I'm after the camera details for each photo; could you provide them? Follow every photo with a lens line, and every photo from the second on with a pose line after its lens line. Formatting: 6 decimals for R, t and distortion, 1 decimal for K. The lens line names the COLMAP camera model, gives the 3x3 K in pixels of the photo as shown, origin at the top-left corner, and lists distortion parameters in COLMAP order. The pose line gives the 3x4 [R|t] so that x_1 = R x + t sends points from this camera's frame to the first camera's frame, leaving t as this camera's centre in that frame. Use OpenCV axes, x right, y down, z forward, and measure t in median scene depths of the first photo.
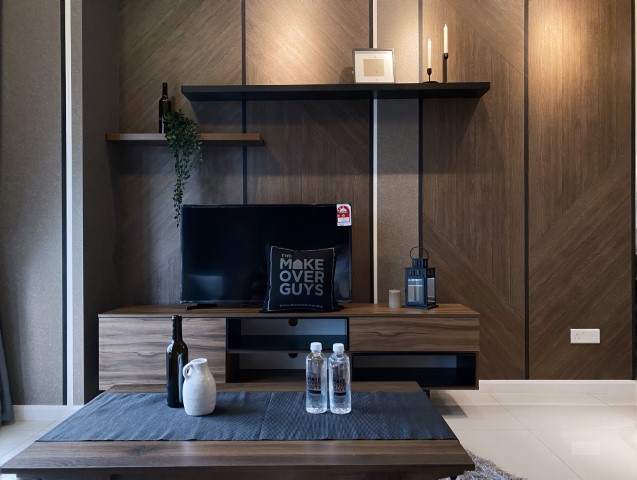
lens RADIAL K [[508.7, 0, 318.5], [0, 508.7, 240.0], [0, 0, 1]] dist [-0.008549, -0.012477]
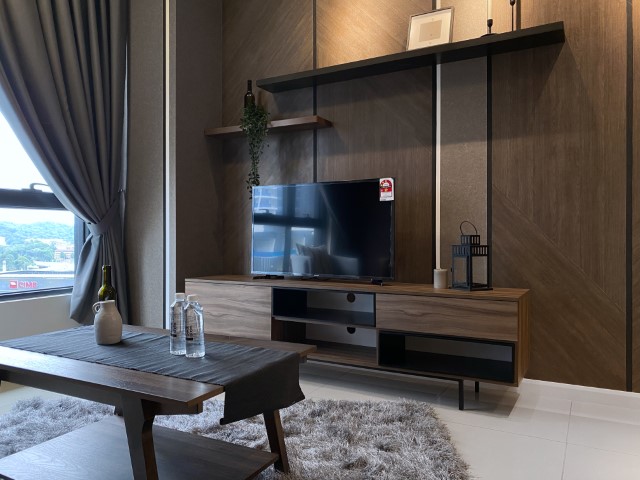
lens RADIAL K [[511.1, 0, 320.0], [0, 511.1, 240.0], [0, 0, 1]] dist [-0.008549, -0.012477]
pose [[0.866177, 0.007356, -0.499684, 0.394933], [-0.002397, 0.999941, 0.010565, 0.034651], [0.499732, -0.007953, 0.866143, 0.084223]]
